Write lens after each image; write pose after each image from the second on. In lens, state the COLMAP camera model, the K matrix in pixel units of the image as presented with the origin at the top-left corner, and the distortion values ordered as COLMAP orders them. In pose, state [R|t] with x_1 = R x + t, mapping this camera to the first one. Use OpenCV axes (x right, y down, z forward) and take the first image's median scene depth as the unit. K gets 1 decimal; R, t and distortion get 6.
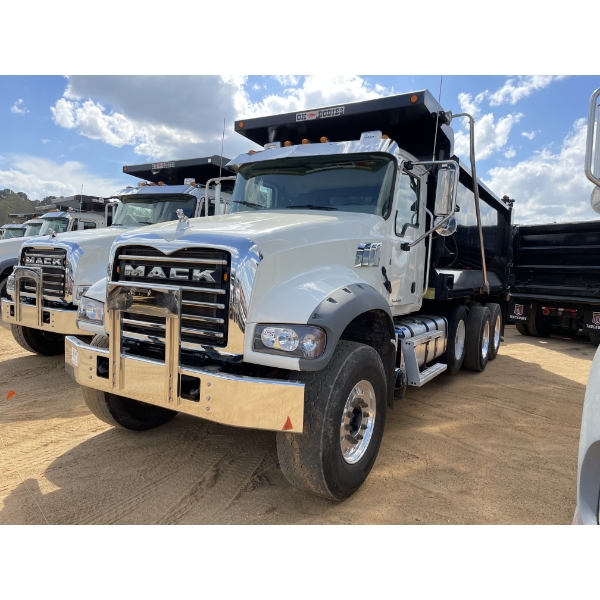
lens RADIAL K [[465.5, 0, 290.9], [0, 465.5, 299.8], [0, 0, 1]] dist [0.007531, -0.000527]
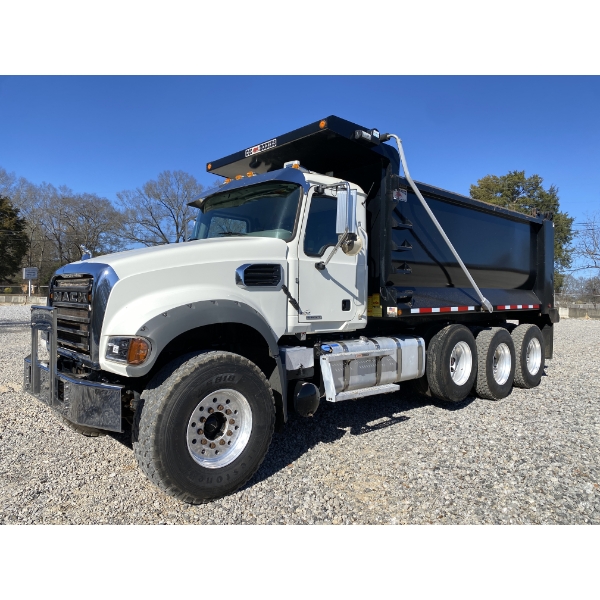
lens RADIAL K [[461.1, 0, 296.5], [0, 461.1, 290.5], [0, 0, 1]] dist [0.013267, 0.001817]
pose [[0.962696, -0.040201, -0.267582, 0.475025], [0.015640, 0.995516, -0.093295, 0.036953], [0.270133, 0.085630, 0.959008, 0.003698]]
